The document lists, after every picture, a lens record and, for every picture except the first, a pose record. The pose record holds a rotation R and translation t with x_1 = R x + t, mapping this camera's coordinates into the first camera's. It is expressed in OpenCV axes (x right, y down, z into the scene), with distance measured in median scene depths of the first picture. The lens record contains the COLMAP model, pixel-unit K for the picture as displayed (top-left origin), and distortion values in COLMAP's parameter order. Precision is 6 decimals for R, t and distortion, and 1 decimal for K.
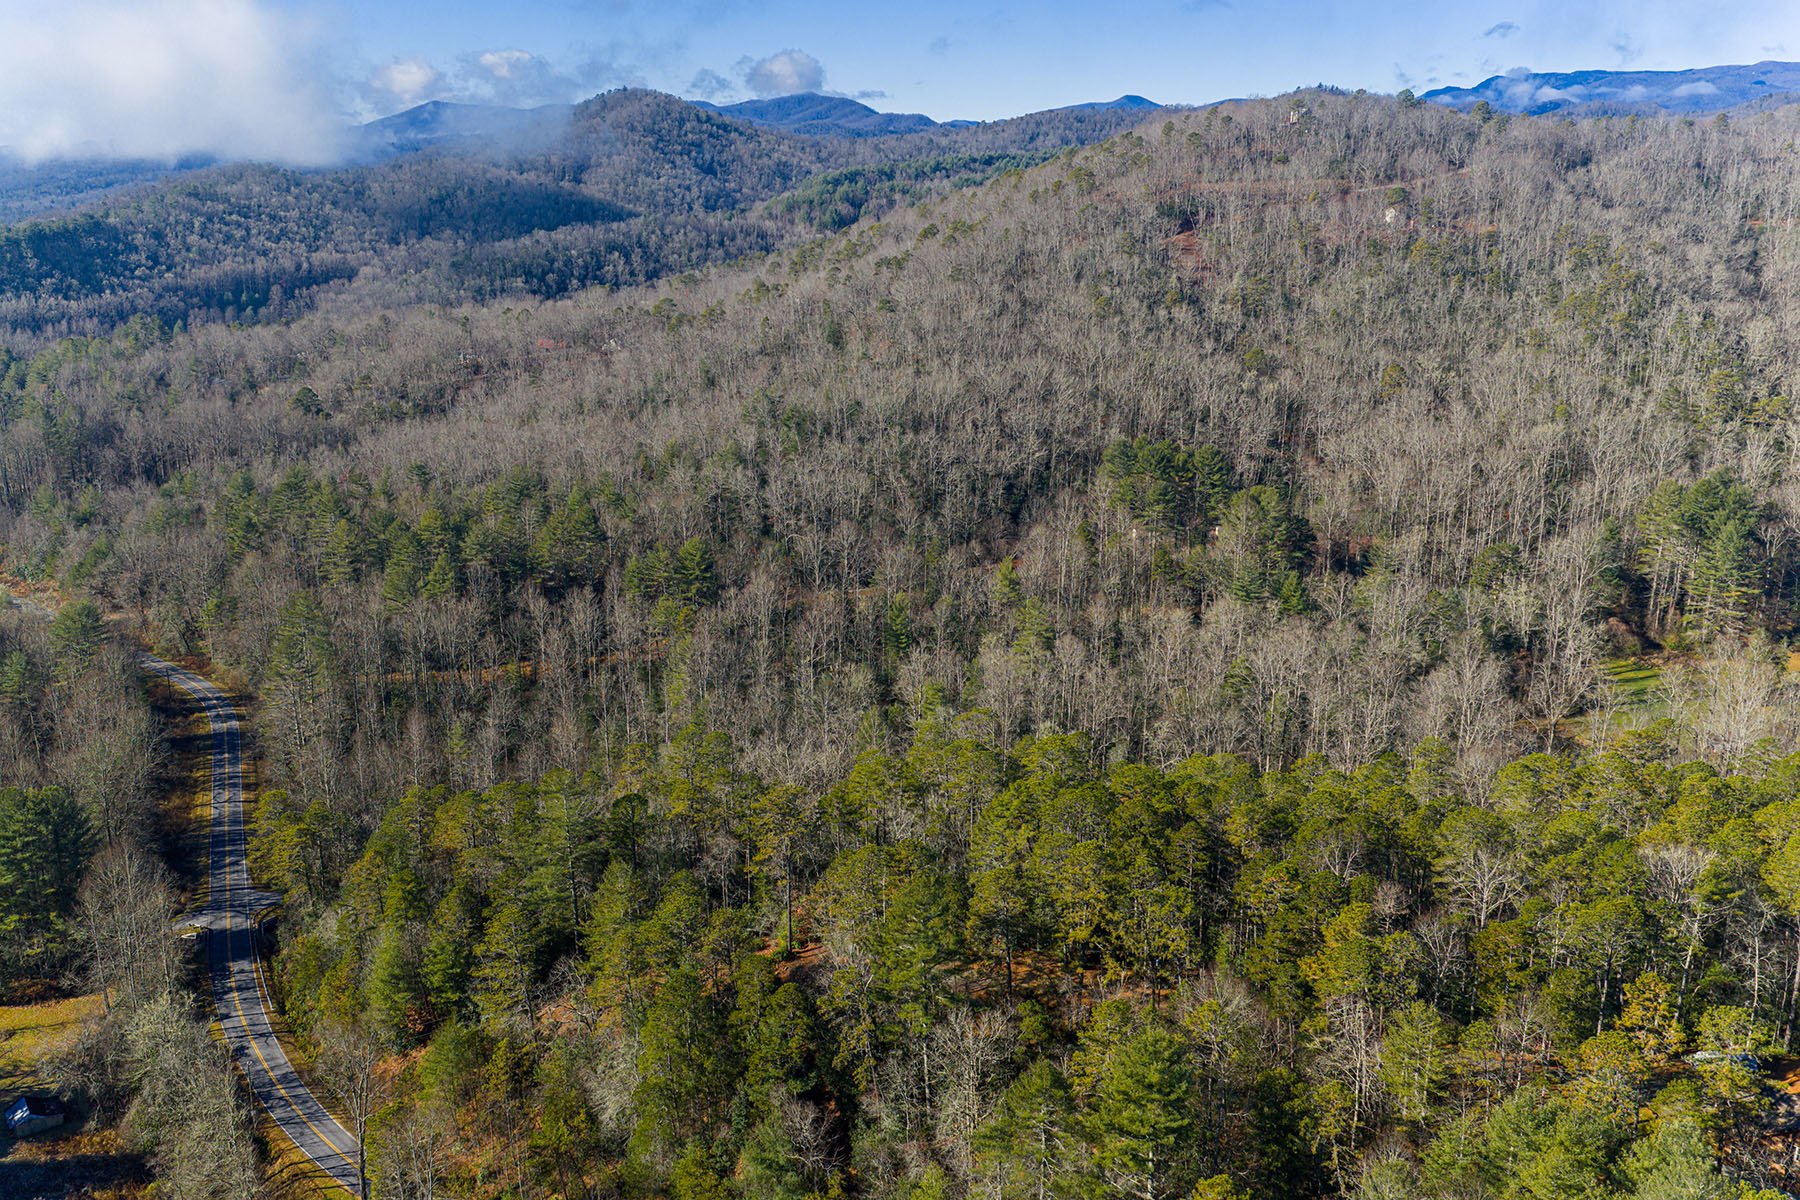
lens RADIAL K [[1484.0, 0, 900.0], [0, 1484.0, 600.0], [0, 0, 1]] dist [0.015589, -0.019139]
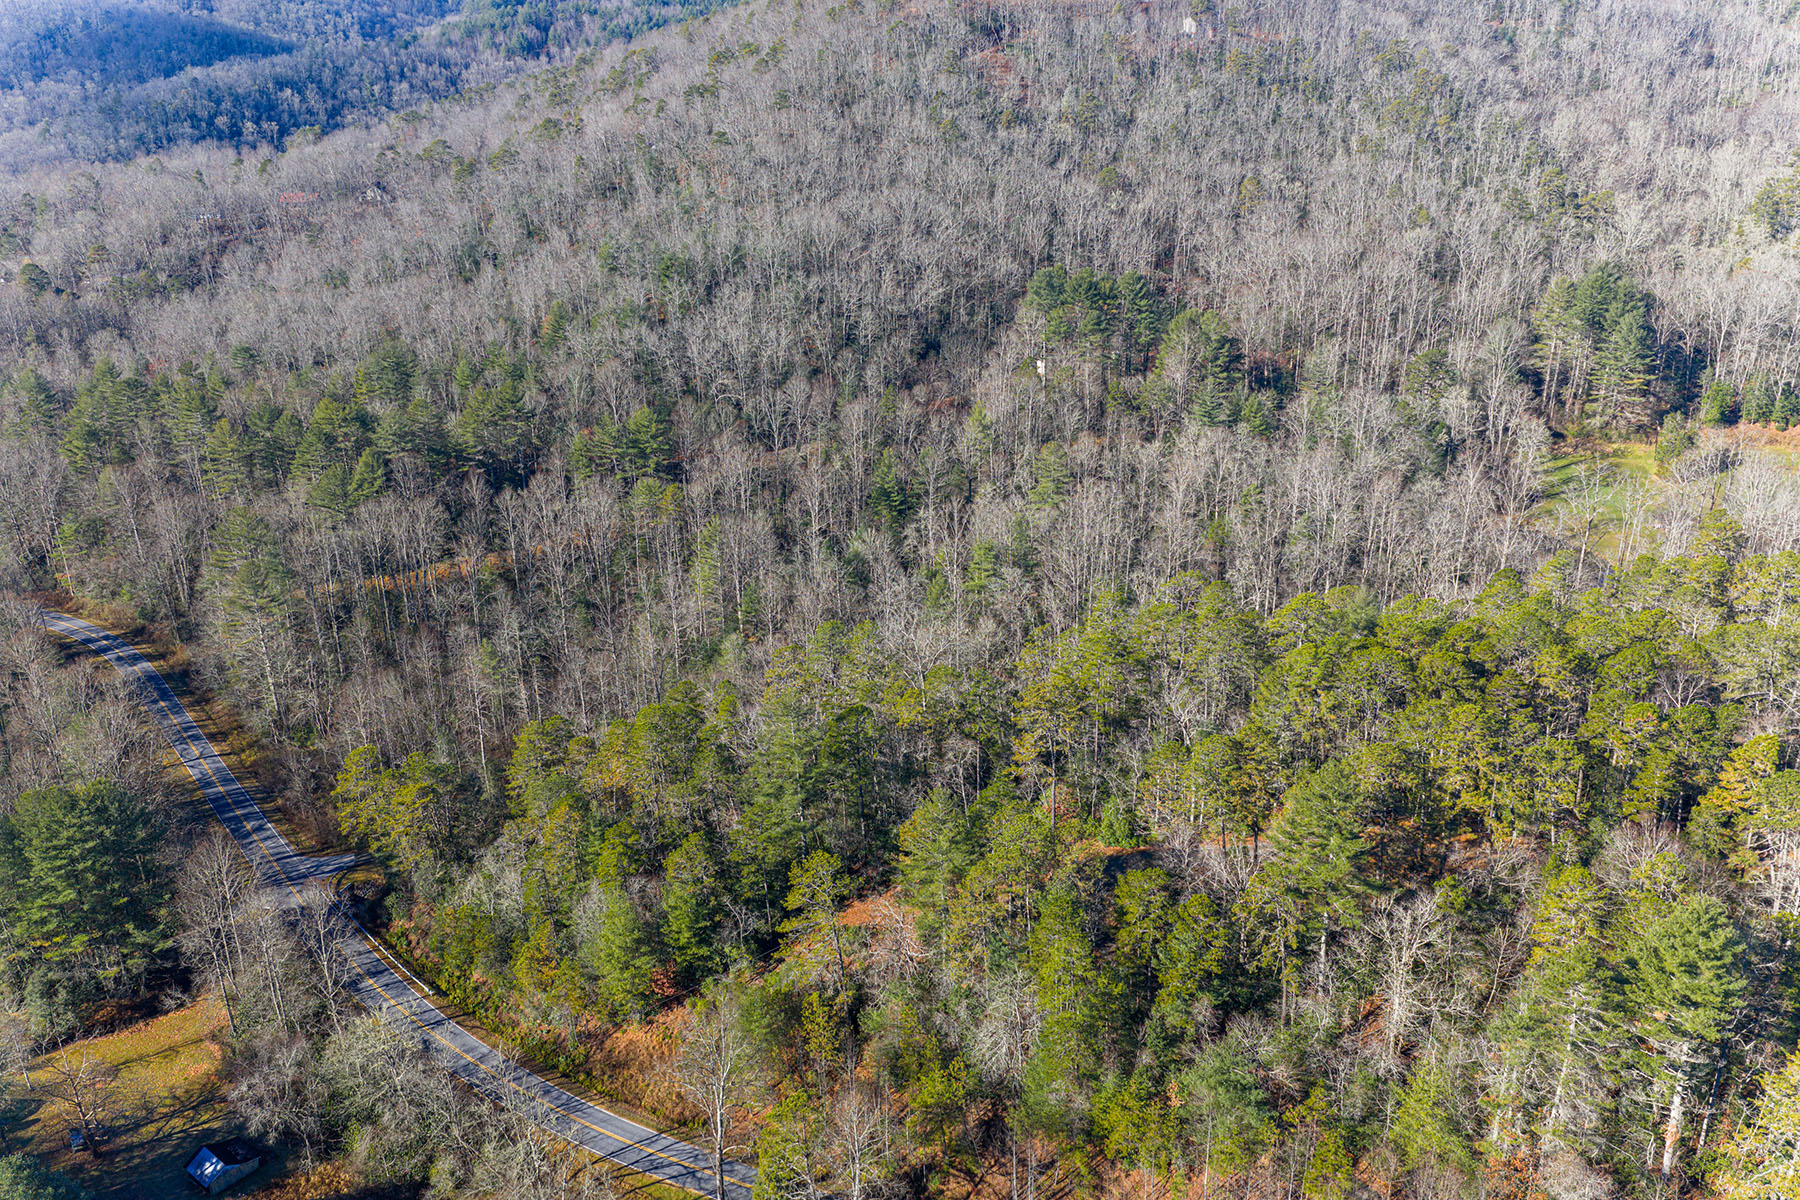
lens RADIAL K [[1448.6, 0, 900.0], [0, 1448.6, 600.0], [0, 0, 1]] dist [0.011312, -0.014537]
pose [[0.970798, -0.110307, 0.213033, -0.142959], [0.084187, 0.988190, 0.128038, -0.019433], [-0.224641, -0.106365, 0.968619, 0.058652]]
